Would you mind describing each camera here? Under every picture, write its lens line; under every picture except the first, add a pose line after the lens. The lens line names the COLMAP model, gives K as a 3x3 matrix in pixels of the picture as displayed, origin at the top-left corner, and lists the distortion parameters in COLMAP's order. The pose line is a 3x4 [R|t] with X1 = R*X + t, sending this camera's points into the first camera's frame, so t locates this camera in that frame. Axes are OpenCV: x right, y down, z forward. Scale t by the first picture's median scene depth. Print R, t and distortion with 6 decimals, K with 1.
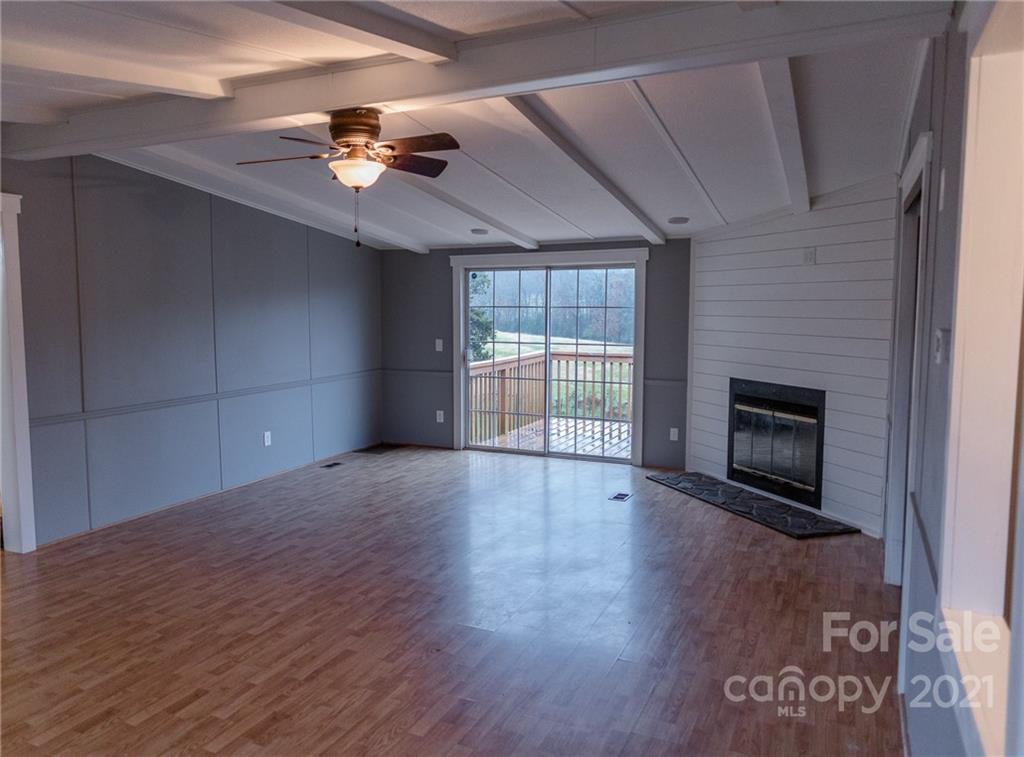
lens RADIAL K [[763.2, 0, 468.2], [0, 763.2, 372.5], [0, 0, 1]] dist [0.011227, -0.001627]
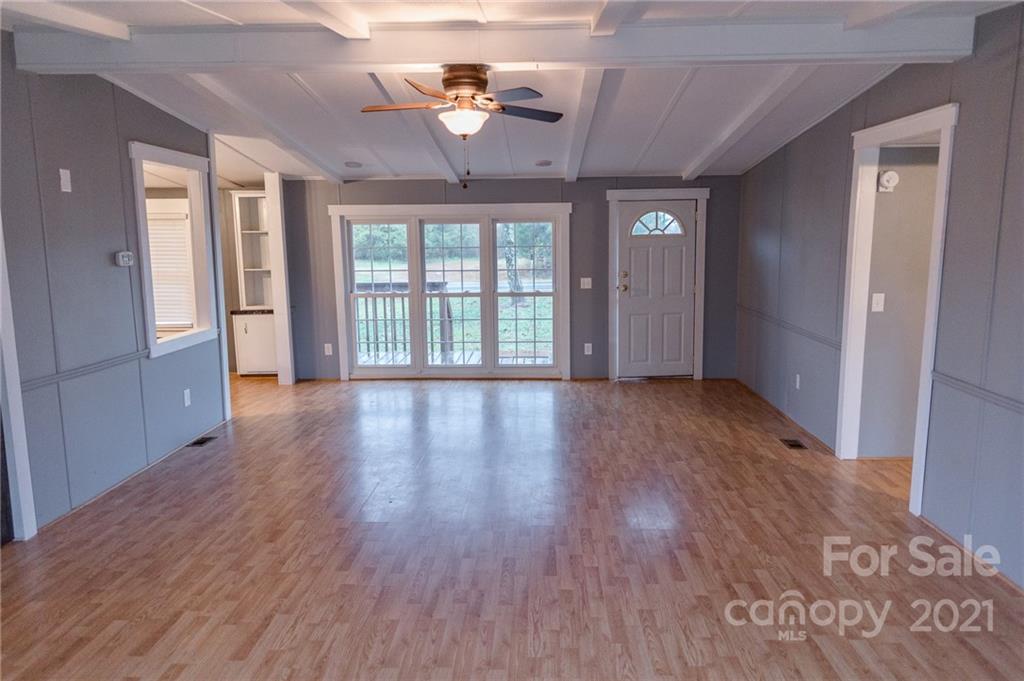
lens RADIAL K [[691.9, 0, 512.0], [0, 691.9, 340.5], [0, 0, 1]] dist [0.004528, -0.003536]
pose [[-0.915058, 0.072351, -0.396780, 0.137024], [-0.025152, 0.971627, 0.235178, -0.120439], [0.402537, 0.225181, -0.887275, 1.273890]]
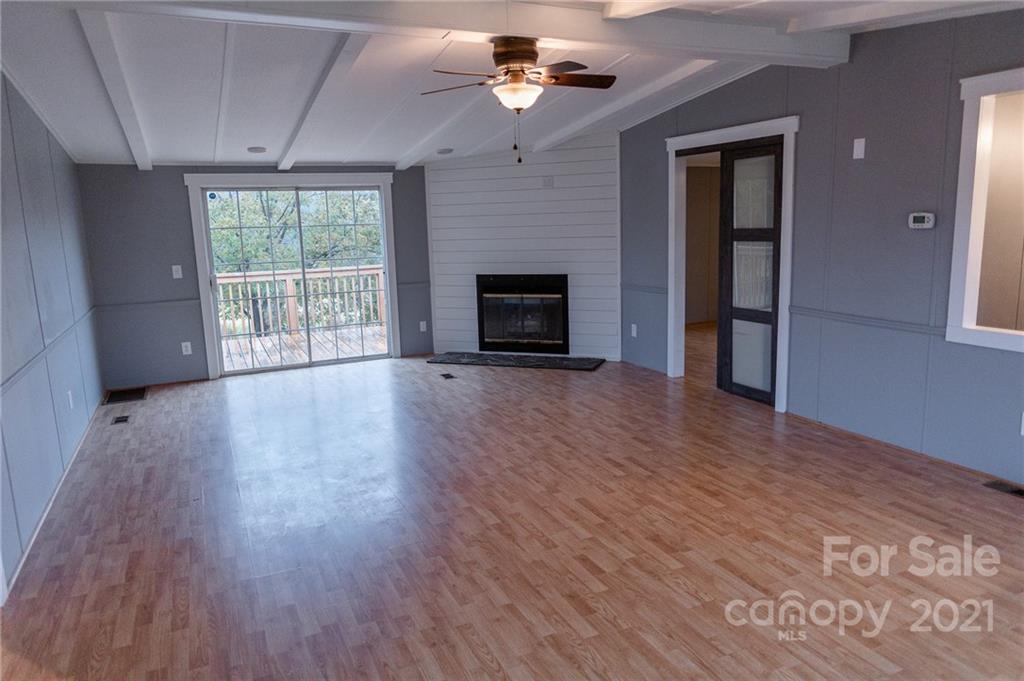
lens RADIAL K [[681.4, 0, 516.9], [0, 681.4, 333.1], [0, 0, 1]] dist [0.002638, -0.005920]
pose [[0.622947, -0.146210, 0.768479, -0.616555], [0.099613, 0.989207, 0.107457, -0.014628], [-0.775896, 0.009610, 0.630788, 0.237003]]
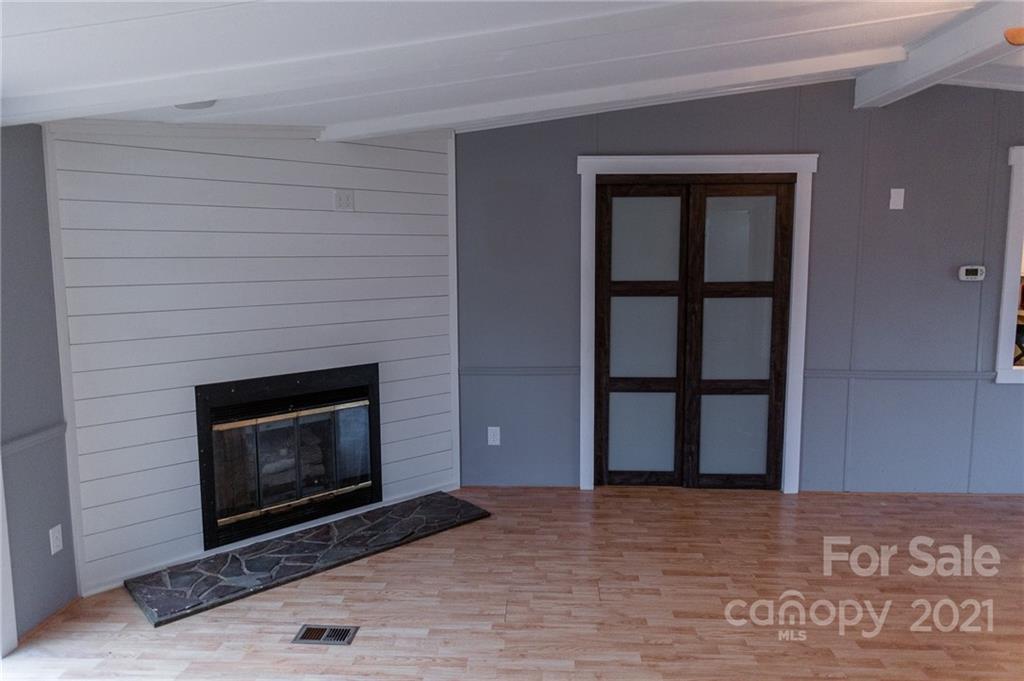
lens RADIAL K [[681.4, 0, 516.9], [0, 681.4, 333.1], [0, 0, 1]] dist [0.002638, -0.005920]
pose [[-0.391554, -0.100872, 0.914610, -0.278646], [0.090823, 0.984882, 0.147505, -0.104446], [-0.915662, 0.140824, -0.376473, 1.116306]]
